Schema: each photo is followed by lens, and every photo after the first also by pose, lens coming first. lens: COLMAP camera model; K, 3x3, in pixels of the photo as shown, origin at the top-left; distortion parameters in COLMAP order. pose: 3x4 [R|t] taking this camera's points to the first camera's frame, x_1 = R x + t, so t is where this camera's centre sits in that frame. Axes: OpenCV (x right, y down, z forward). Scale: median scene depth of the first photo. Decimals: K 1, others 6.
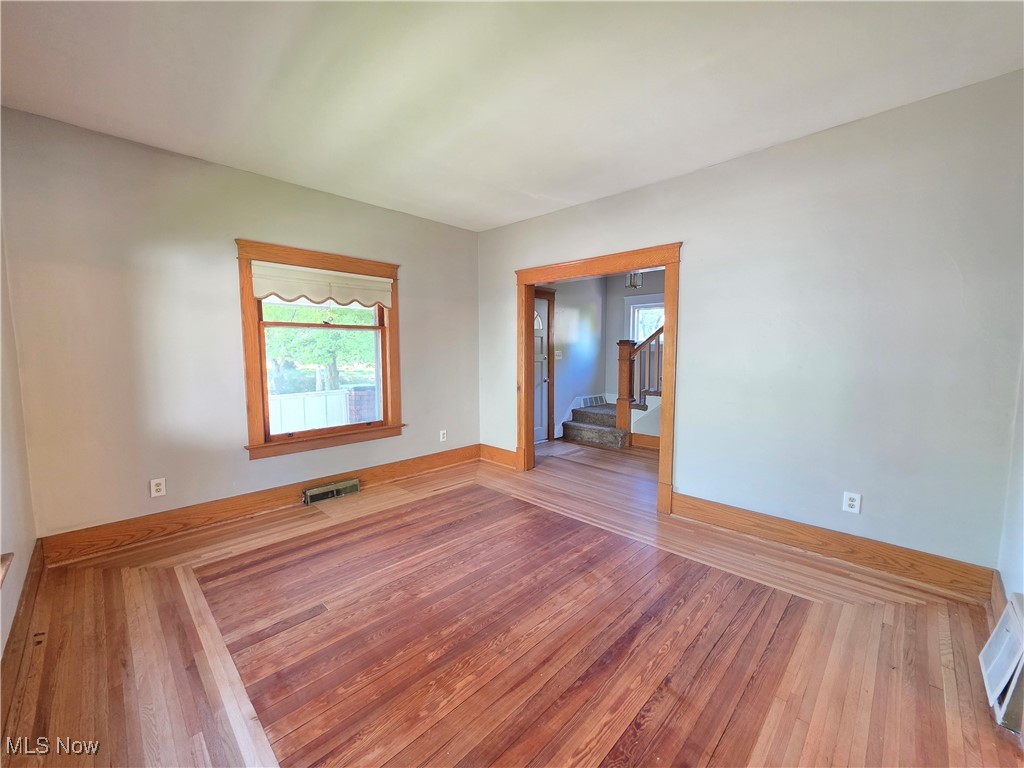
lens RADIAL K [[409.7, 0, 507.7], [0, 409.7, 382.9], [0, 0, 1]] dist [0.000342, -0.000021]
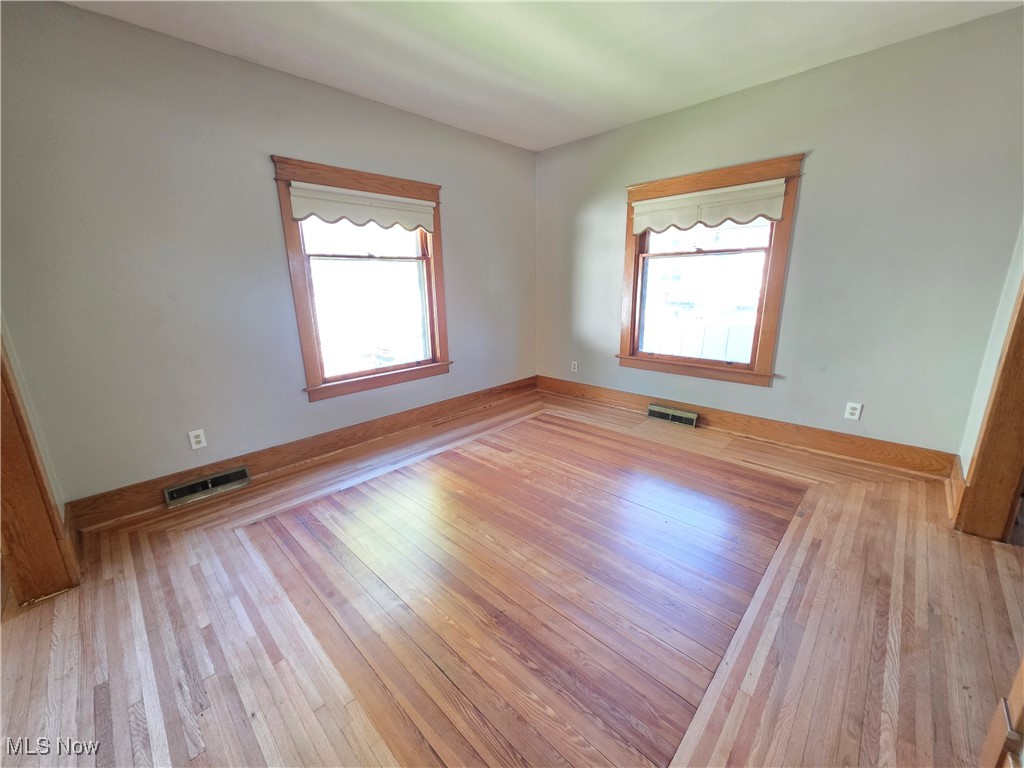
lens RADIAL K [[406.1, 0, 505.4], [0, 406.1, 385.1], [0, 0, 1]] dist [0.001560, -0.000013]
pose [[0.001363, 0.250590, -0.968092, 0.620050], [-0.061533, 0.966280, 0.250034, -0.052475], [0.998104, 0.059229, 0.016736, 0.592767]]
